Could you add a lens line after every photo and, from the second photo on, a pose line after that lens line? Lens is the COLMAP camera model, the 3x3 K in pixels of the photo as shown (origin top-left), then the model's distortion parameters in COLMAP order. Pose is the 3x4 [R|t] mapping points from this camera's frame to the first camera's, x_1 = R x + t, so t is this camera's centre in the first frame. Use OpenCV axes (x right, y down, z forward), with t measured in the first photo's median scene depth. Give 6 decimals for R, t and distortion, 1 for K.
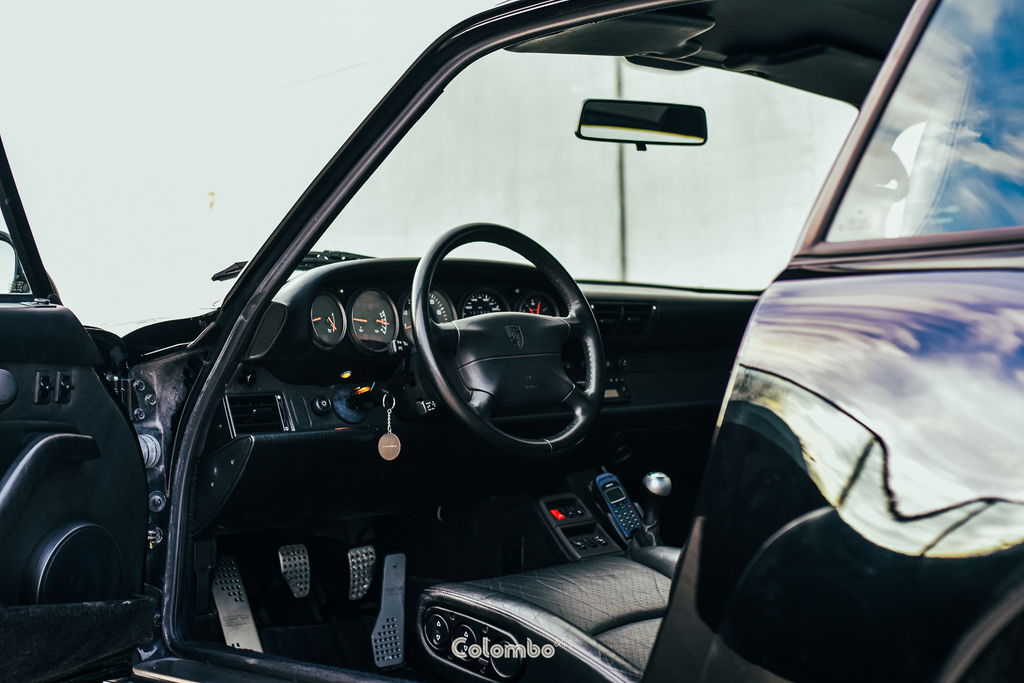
lens RADIAL K [[1522.1, 0, 492.3], [0, 1522.1, 344.4], [0, 0, 1]] dist [-0.054261, 0.020042]
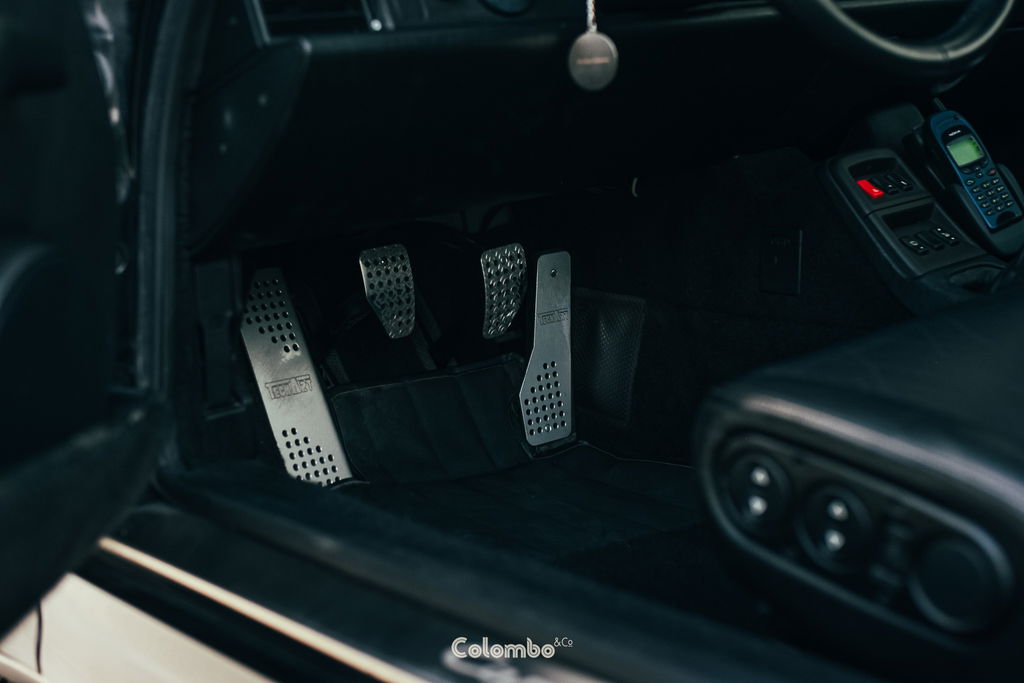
lens RADIAL K [[1522.1, 0, 492.3], [0, 1522.1, 344.4], [0, 0, 1]] dist [-0.054261, 0.020042]
pose [[0.999413, -0.007322, -0.033481, -0.072961], [0.015086, 0.971158, 0.237958, 0.034352], [0.030773, -0.238323, 0.970698, 0.450197]]
